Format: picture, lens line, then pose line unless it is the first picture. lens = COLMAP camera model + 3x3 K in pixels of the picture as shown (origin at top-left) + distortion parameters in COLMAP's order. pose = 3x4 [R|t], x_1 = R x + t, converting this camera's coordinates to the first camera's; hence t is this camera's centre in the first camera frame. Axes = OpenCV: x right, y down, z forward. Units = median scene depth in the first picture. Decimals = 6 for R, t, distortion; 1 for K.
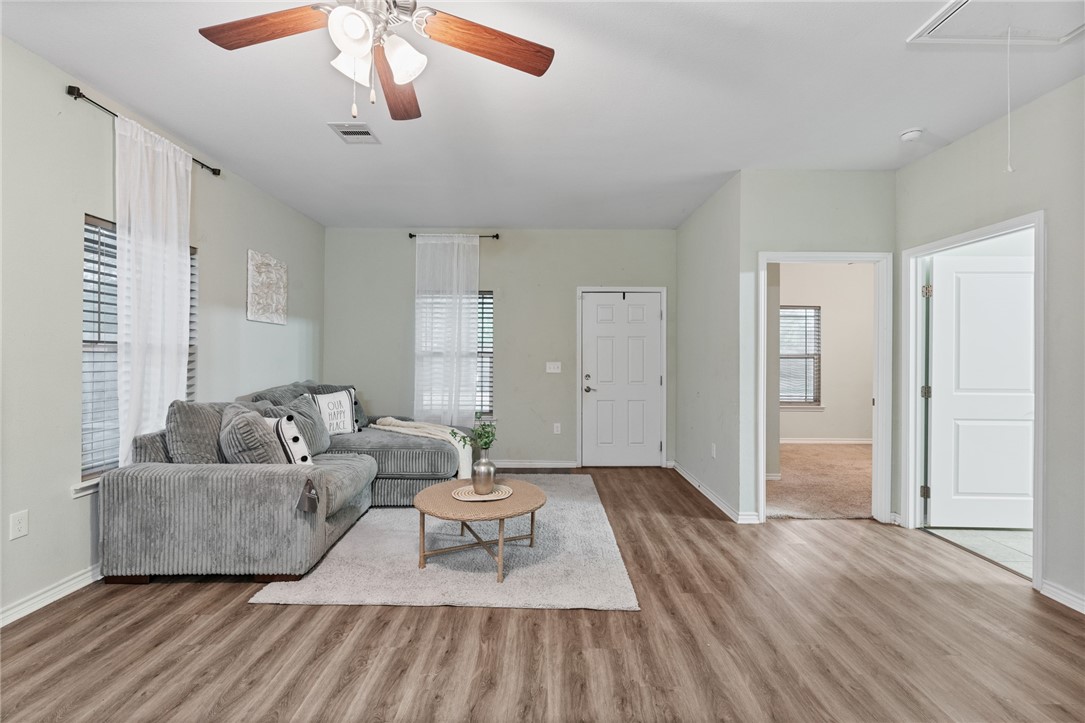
lens RADIAL K [[481.6, 0, 543.6], [0, 481.6, 355.1], [0, 0, 1]] dist [-0.007206, -0.000112]
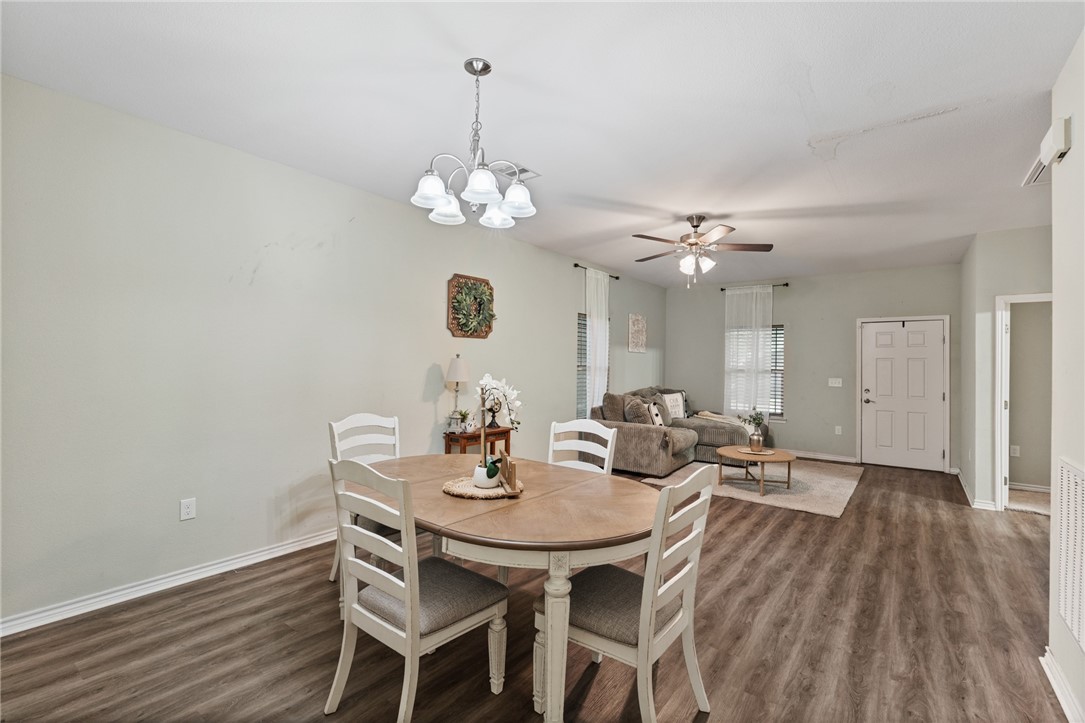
lens RADIAL K [[481.6, 0, 544.1], [0, 481.6, 357.3], [0, 0, 1]] dist [-0.007206, -0.000112]
pose [[0.795812, -0.001120, -0.605542, 0.264830], [-0.008558, 0.999878, -0.013097, -0.026765], [0.605483, 0.015605, 0.795705, -0.724565]]
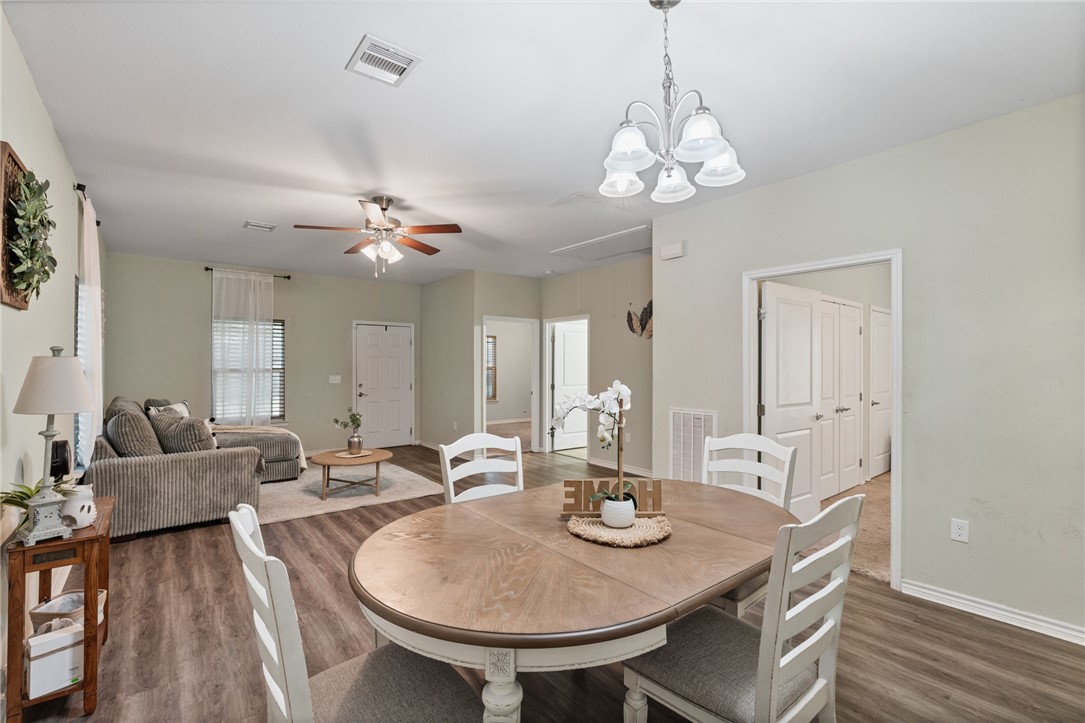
lens RADIAL K [[481.6, 0, 540.8], [0, 481.6, 363.2], [0, 0, 1]] dist [-0.007206, -0.000112]
pose [[0.782855, -0.002922, 0.622198, -0.539939], [0.002159, 0.999996, 0.001980, -0.031003], [-0.622201, -0.000206, 0.782858, -0.602898]]
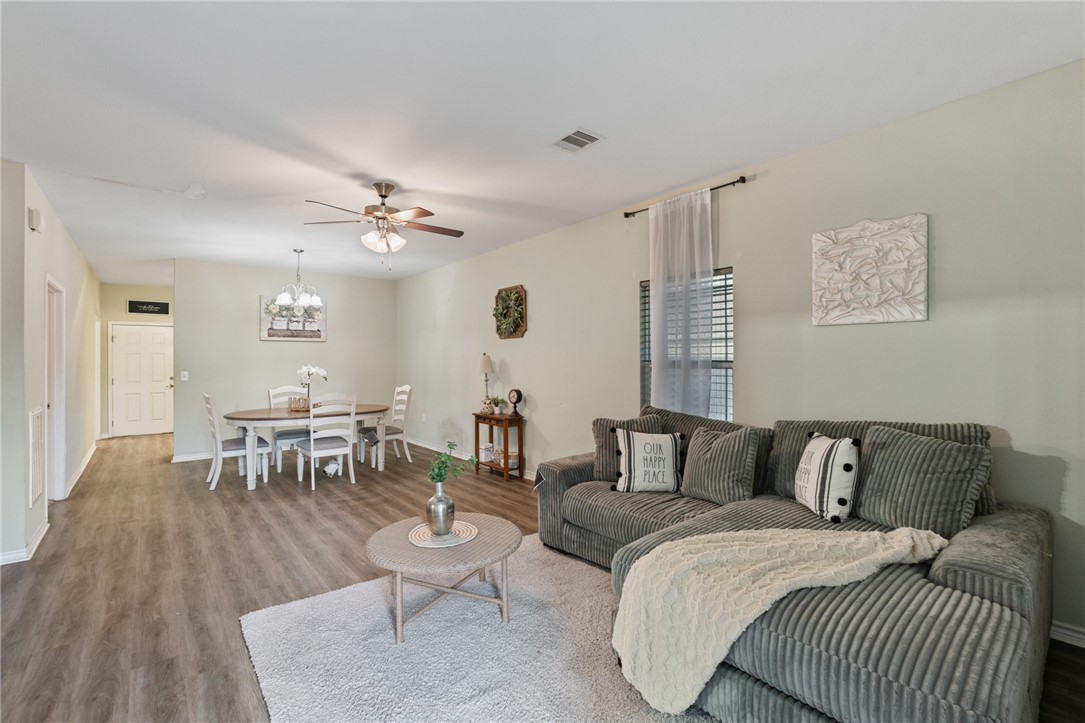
lens RADIAL K [[481.6, 0, 540.7], [0, 481.6, 357.7], [0, 0, 1]] dist [-0.007206, -0.000112]
pose [[-0.775854, -0.007030, -0.630873, 0.227202], [0.001041, 0.999922, -0.012422, -0.013225], [0.630912, -0.010295, -0.775786, 1.430231]]
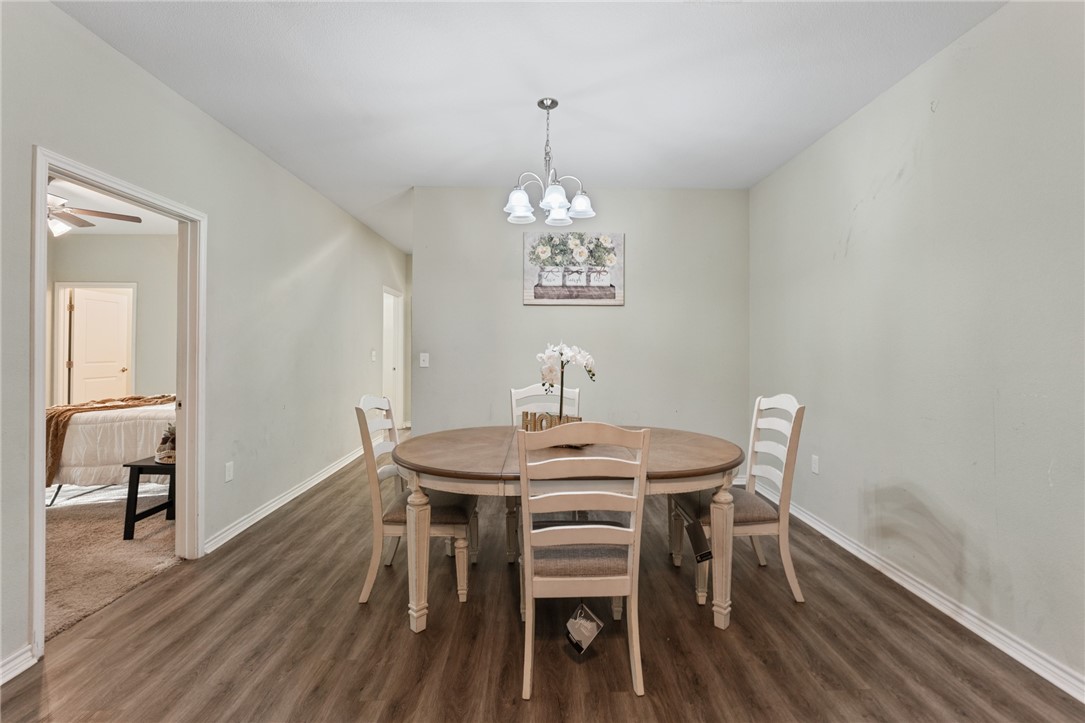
lens RADIAL K [[481.6, 0, 548.1], [0, 481.6, 342.4], [0, 0, 1]] dist [-0.007206, -0.000112]
pose [[-0.999641, -0.009194, -0.025179, -0.137686], [-0.008872, 0.999878, -0.012874, 0.000634], [0.025294, -0.012646, -0.999600, 0.448579]]
